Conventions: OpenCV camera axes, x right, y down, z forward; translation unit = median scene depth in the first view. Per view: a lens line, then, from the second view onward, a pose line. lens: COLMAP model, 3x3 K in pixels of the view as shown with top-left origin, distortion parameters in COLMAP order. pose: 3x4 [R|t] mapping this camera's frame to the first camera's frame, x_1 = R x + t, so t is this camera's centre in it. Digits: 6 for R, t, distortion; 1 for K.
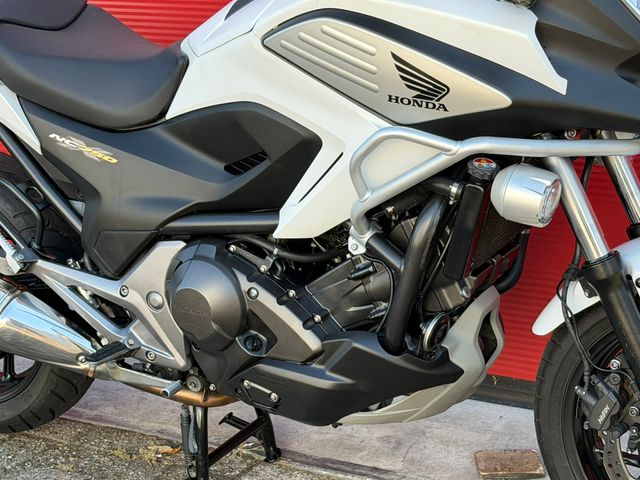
lens RADIAL K [[1425.2, 0, 318.8], [0, 1425.2, 259.6], [0, 0, 1]] dist [0.123685, 0.218525]
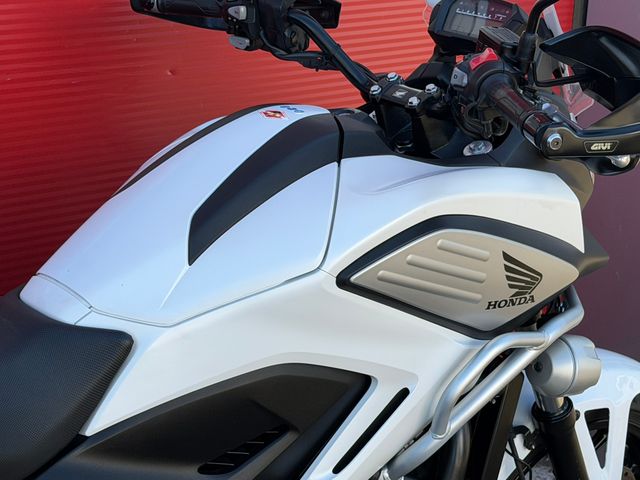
lens RADIAL K [[1425.2, 0, 318.8], [0, 1425.2, 259.6], [0, 0, 1]] dist [0.123685, 0.218525]
pose [[0.366731, -0.241635, 0.898399, -0.647375], [0.230053, 0.959244, 0.164091, -0.266102], [-0.901435, 0.146502, 0.407373, 0.672155]]
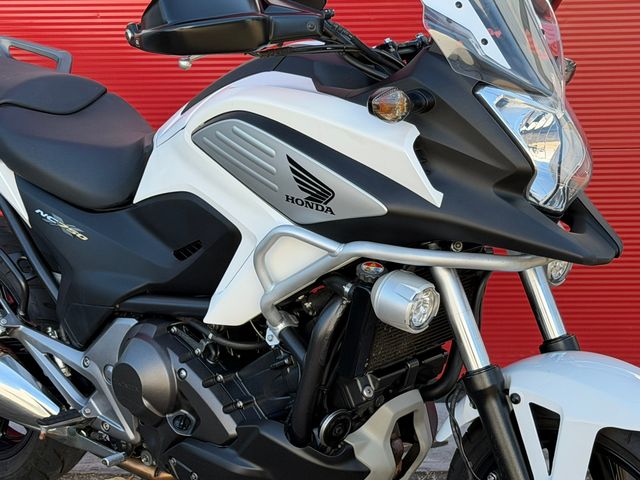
lens RADIAL K [[1510.6, 0, 320.0], [0, 1510.6, 240.0], [0, 0, 1]] dist [0.097393, 0.593380]
pose [[0.976986, 0.079385, -0.197981, 0.266321], [-0.094882, 0.993021, -0.070042, -0.005838], [0.191039, 0.087215, 0.977700, -0.074455]]
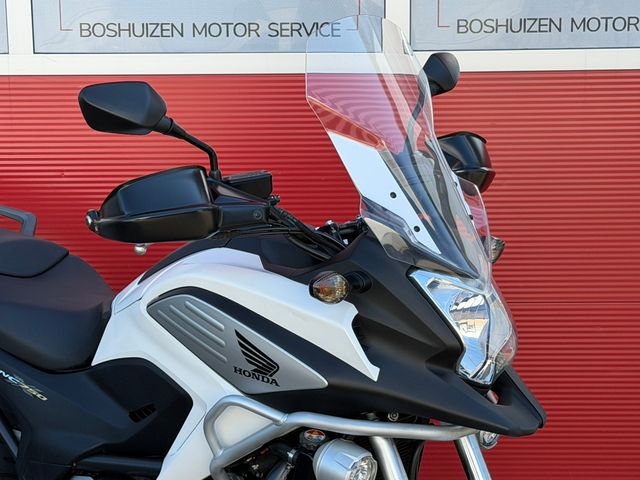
lens RADIAL K [[1510.6, 0, 320.0], [0, 1510.6, 240.0], [0, 0, 1]] dist [0.097393, 0.593380]
pose [[0.981242, 0.068502, -0.180198, 0.290613], [-0.095267, 0.984931, -0.144346, -0.042833], [0.167594, 0.158805, 0.972982, -0.150209]]
